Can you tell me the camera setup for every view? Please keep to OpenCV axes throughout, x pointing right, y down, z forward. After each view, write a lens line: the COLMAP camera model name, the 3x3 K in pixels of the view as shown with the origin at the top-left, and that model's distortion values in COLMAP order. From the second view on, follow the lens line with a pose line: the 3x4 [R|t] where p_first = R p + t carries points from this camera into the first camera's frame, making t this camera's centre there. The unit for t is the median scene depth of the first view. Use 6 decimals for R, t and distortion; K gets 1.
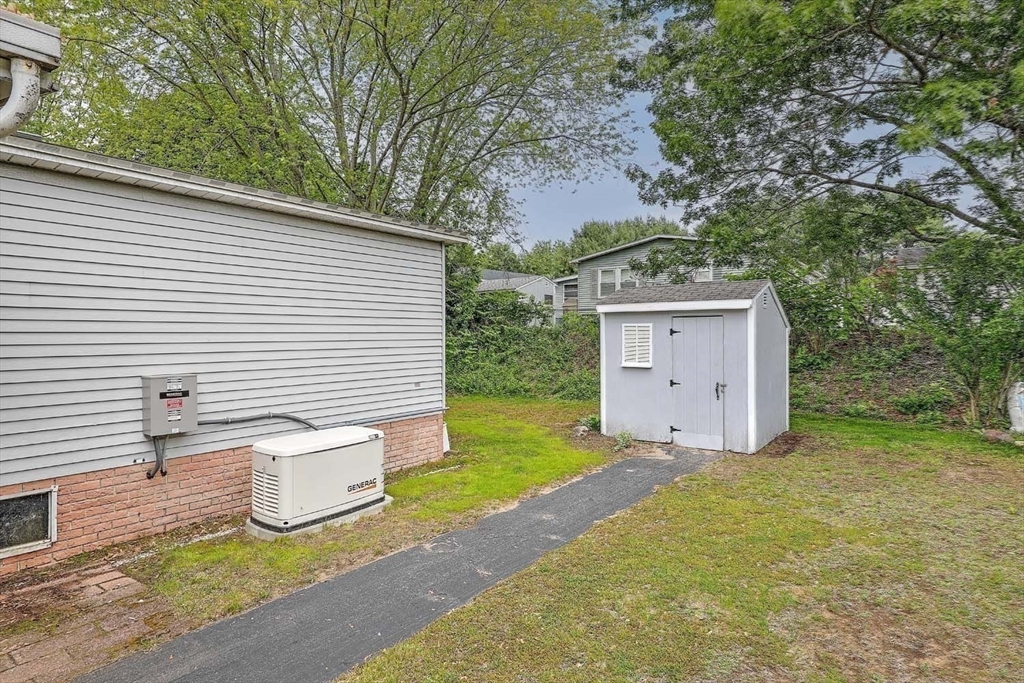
lens RADIAL K [[579.1, 0, 512.0], [0, 579.1, 341.5], [0, 0, 1]] dist [0.026355, -0.000194]
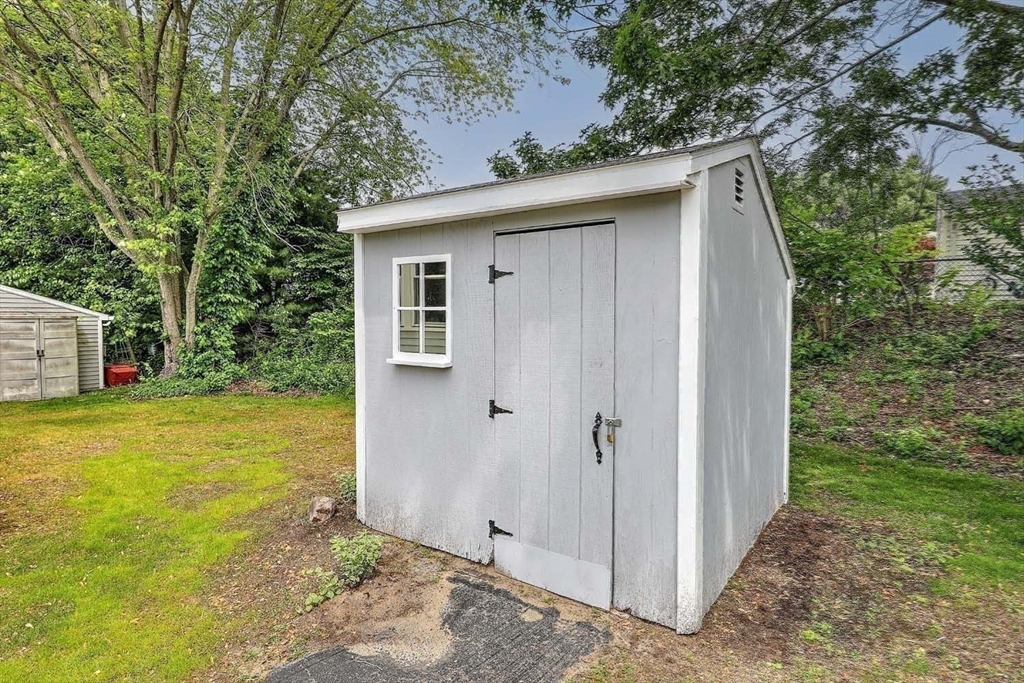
lens RADIAL K [[579.1, 0, 512.0], [0, 579.1, 341.5], [0, 0, 1]] dist [0.026355, -0.000194]
pose [[0.999787, 0.008121, 0.018977, 0.263850], [-0.008594, 0.999651, 0.024978, 0.016830], [-0.018768, -0.025136, 0.999508, 0.584275]]
